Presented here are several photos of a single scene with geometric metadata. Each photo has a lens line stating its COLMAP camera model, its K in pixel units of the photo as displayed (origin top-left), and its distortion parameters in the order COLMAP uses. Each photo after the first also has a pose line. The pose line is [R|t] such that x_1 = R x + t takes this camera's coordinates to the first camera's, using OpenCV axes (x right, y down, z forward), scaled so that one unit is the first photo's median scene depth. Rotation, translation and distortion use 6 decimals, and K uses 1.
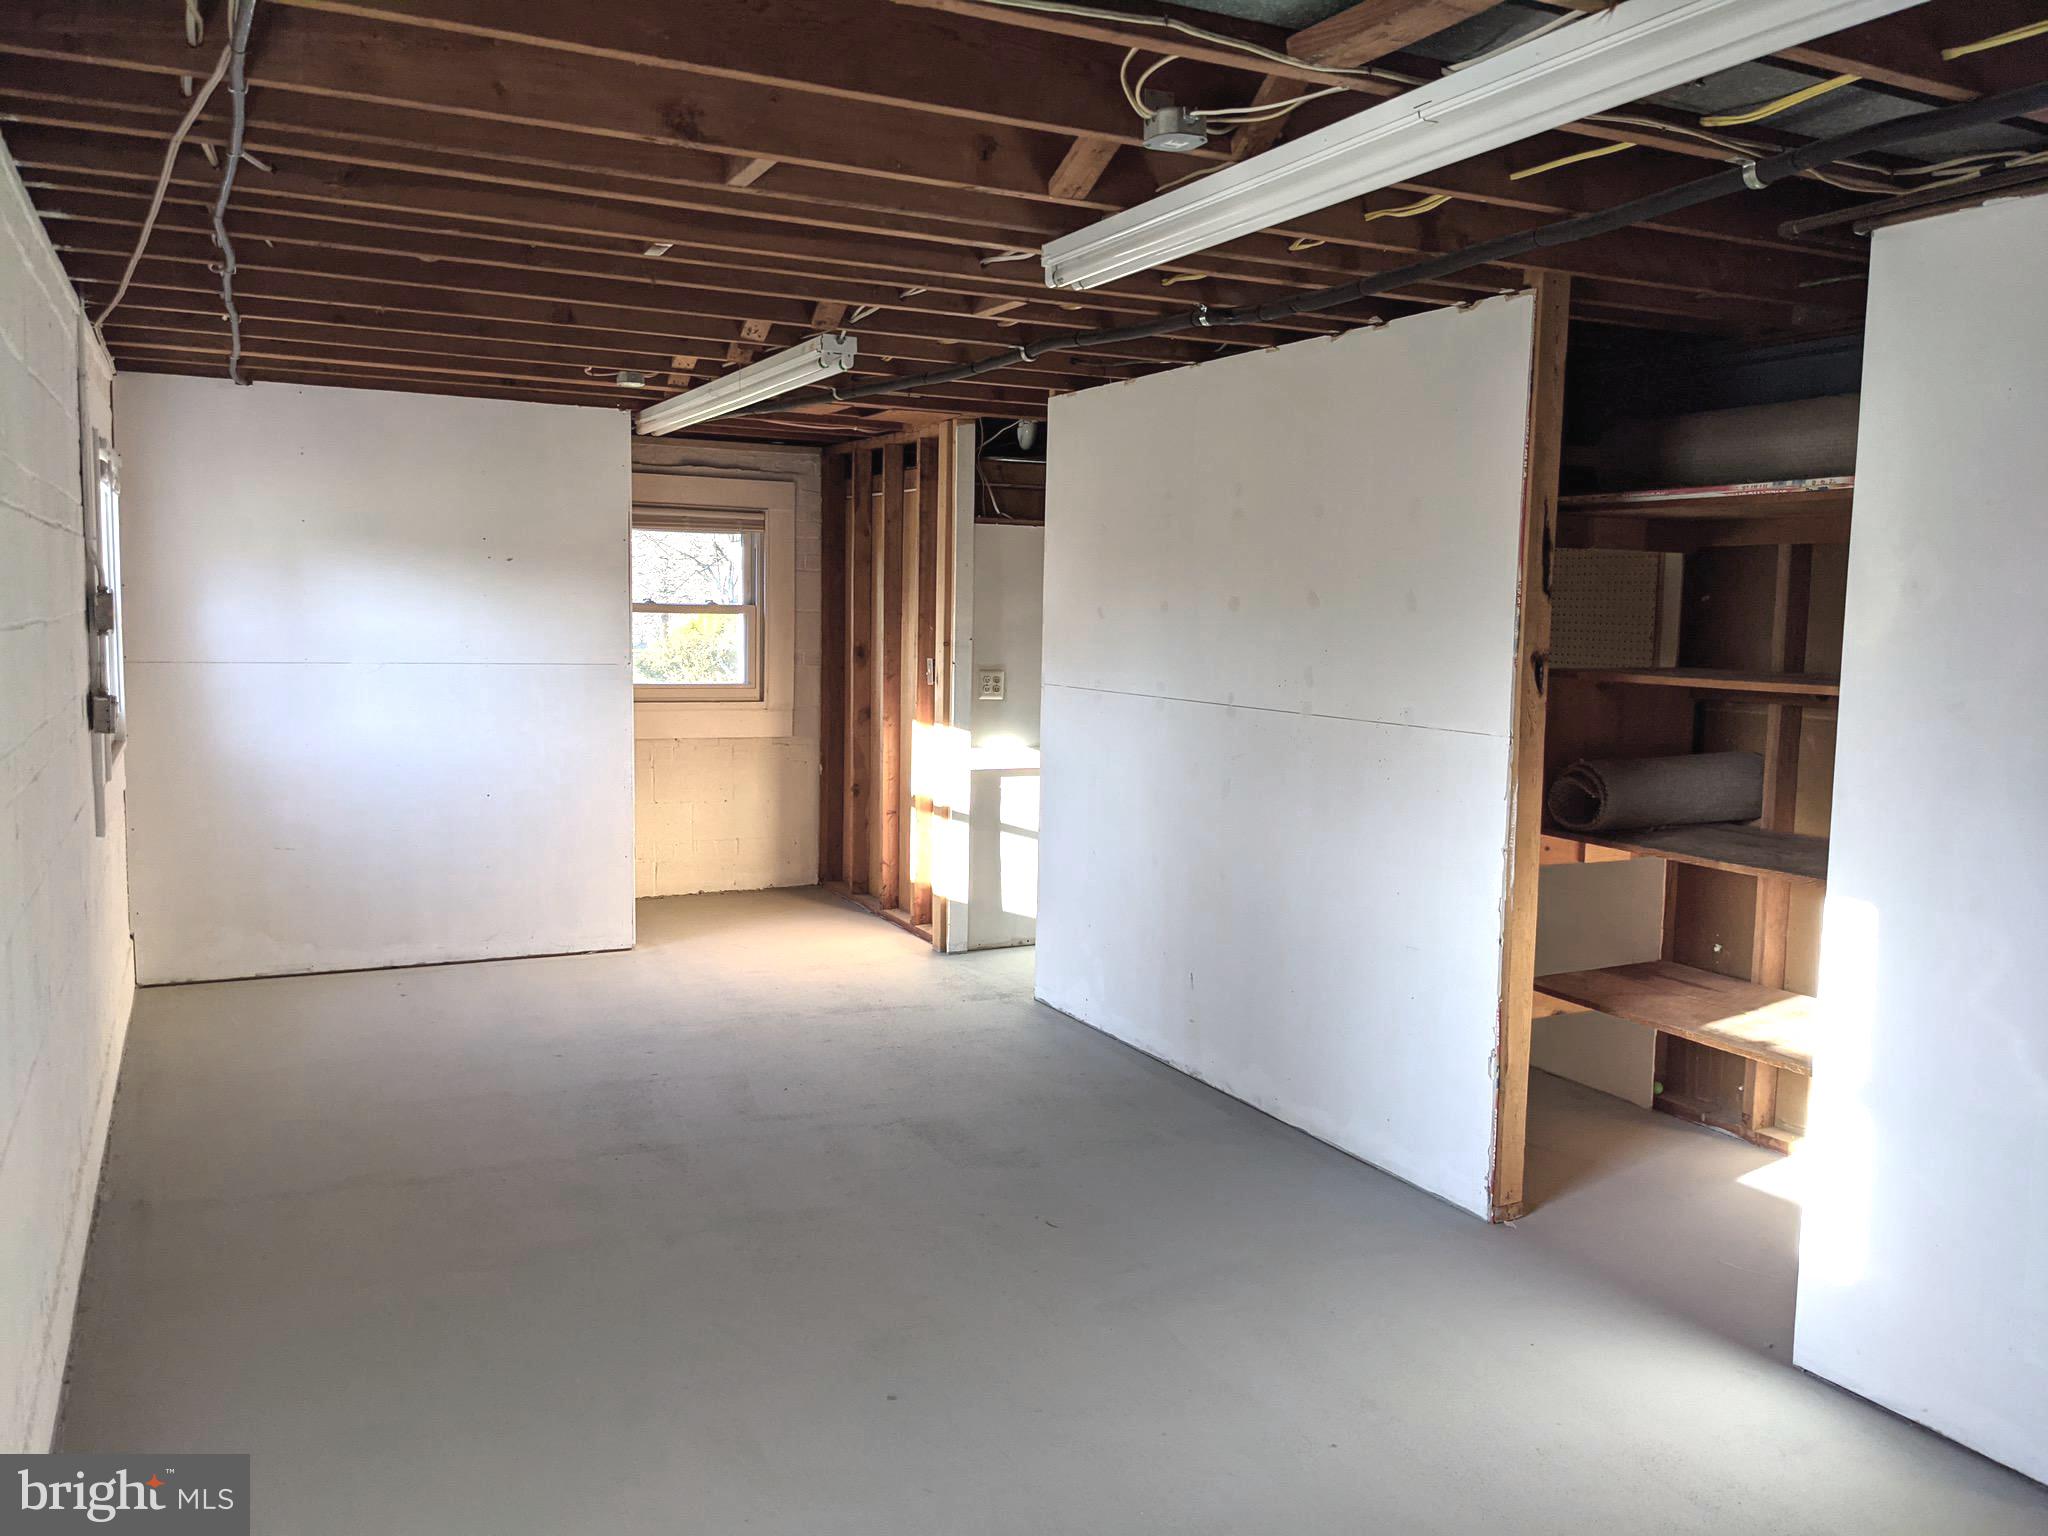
lens RADIAL K [[1642.4, 0, 1024.0], [0, 1642.4, 768.0], [0, 0, 1]] dist [0.081409, -0.106961]
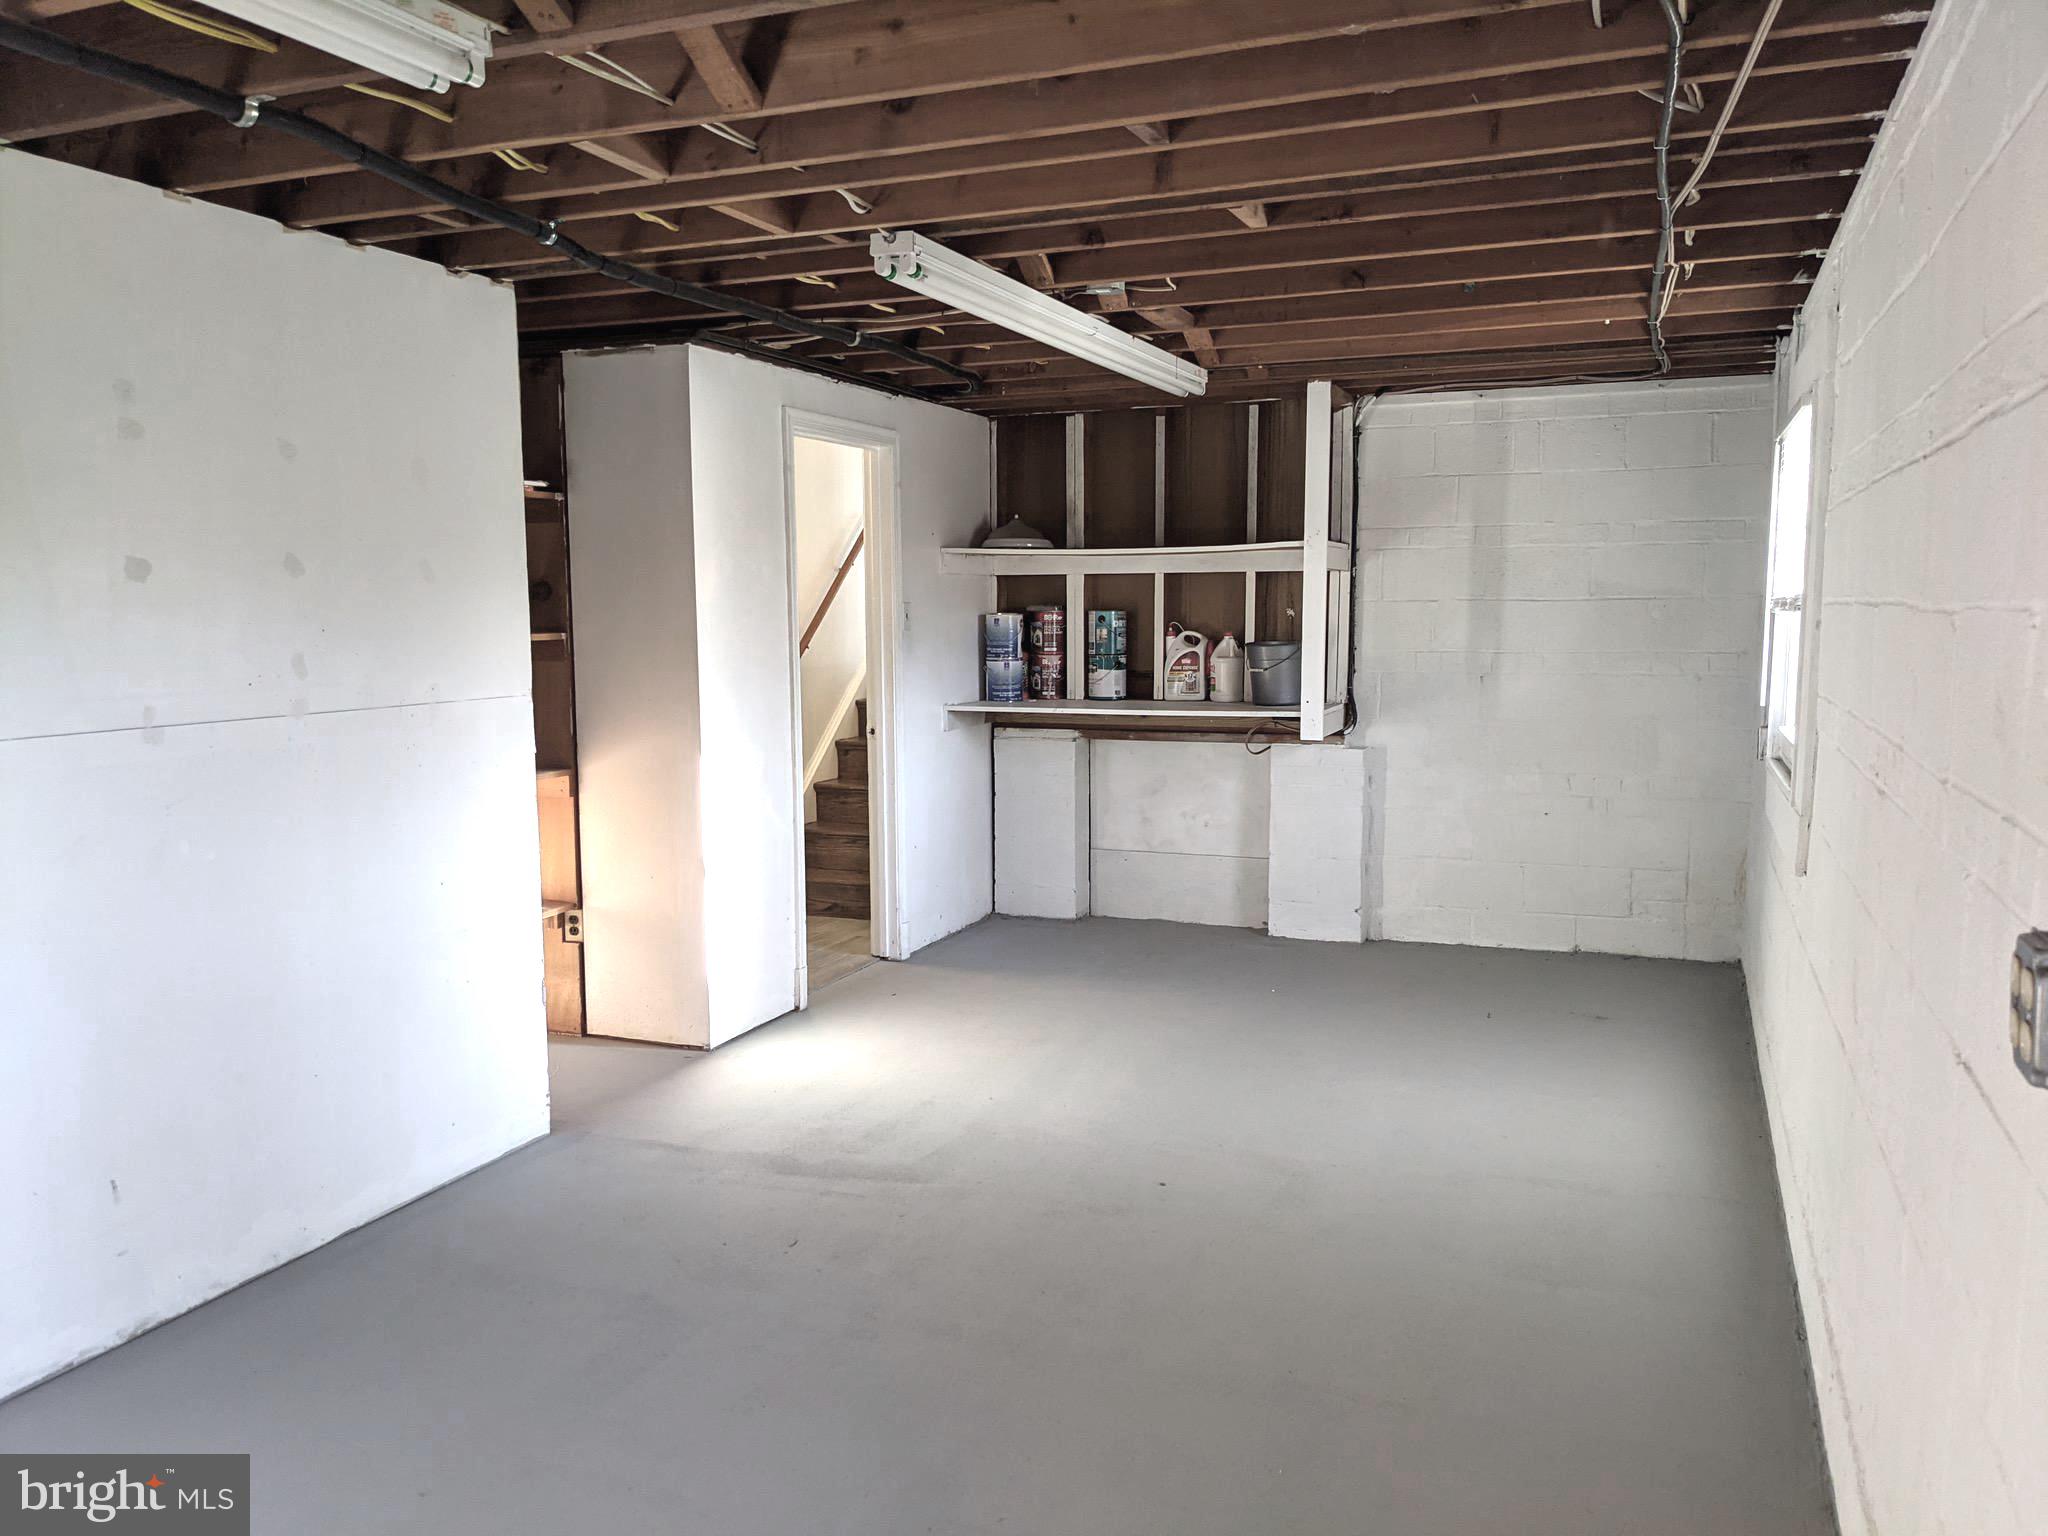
lens RADIAL K [[1642.4, 0, 1024.0], [0, 1642.4, 768.0], [0, 0, 1]] dist [0.081409, -0.106961]
pose [[-0.675300, -0.081034, 0.733078, -0.630734], [0.074074, 0.981469, 0.176727, -0.120599], [-0.733814, 0.173646, -0.656783, 1.268935]]
